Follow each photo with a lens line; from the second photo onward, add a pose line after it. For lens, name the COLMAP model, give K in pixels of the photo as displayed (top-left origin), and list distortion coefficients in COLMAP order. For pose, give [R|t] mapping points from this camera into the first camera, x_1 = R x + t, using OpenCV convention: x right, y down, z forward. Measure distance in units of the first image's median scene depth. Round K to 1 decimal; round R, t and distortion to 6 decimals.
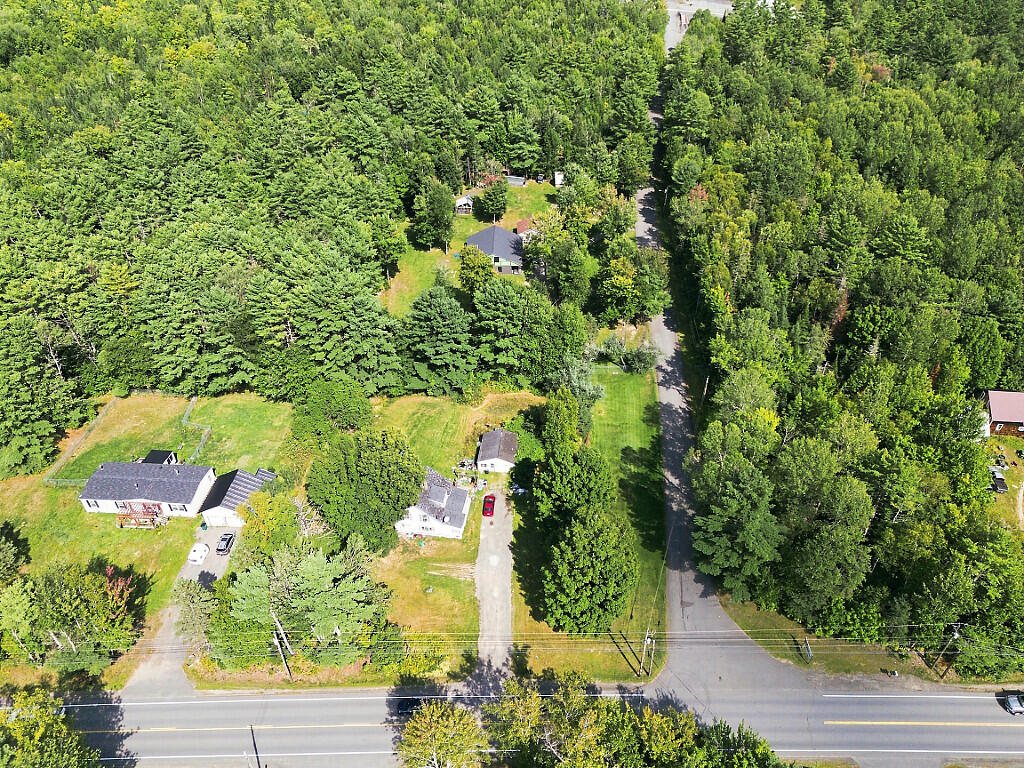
lens RADIAL K [[718.2, 0, 512.0], [0, 718.2, 384.0], [0, 0, 1]] dist [0.158216, -0.264616]
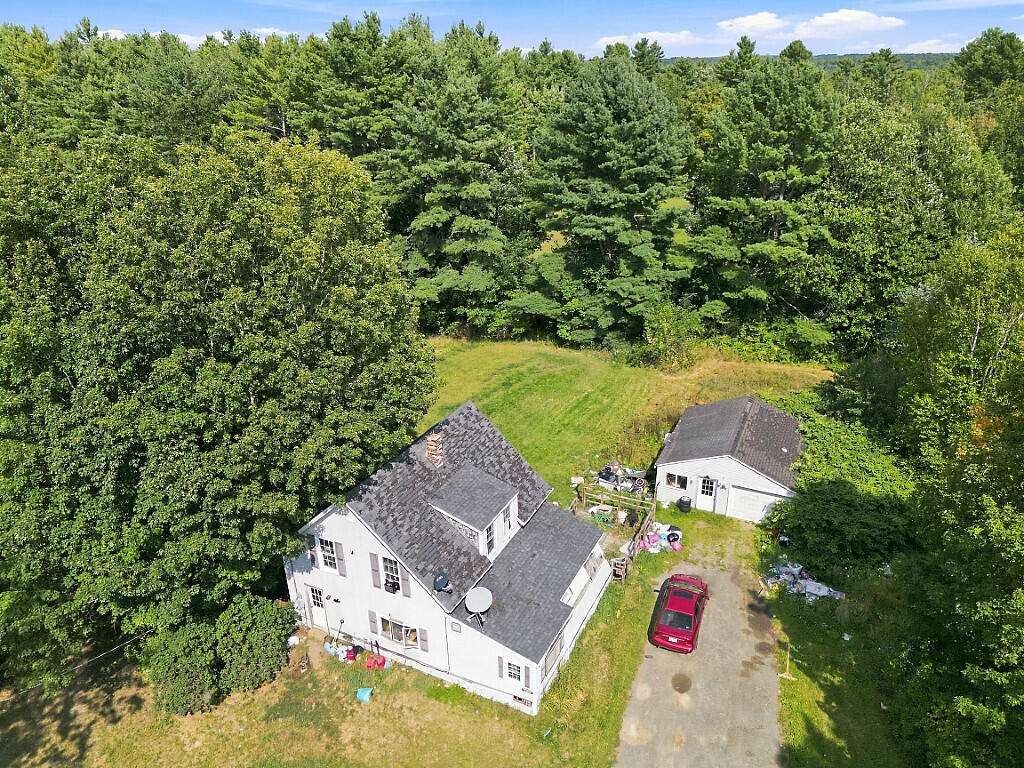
lens RADIAL K [[722.0, 0, 517.8], [0, 722.0, 383.9], [0, 0, 1]] dist [0.073206, -0.064818]
pose [[0.951791, 0.122533, -0.281212, -0.021631], [-0.191459, 0.953562, -0.232517, 0.147771], [0.239662, 0.275148, 0.931051, 0.663739]]
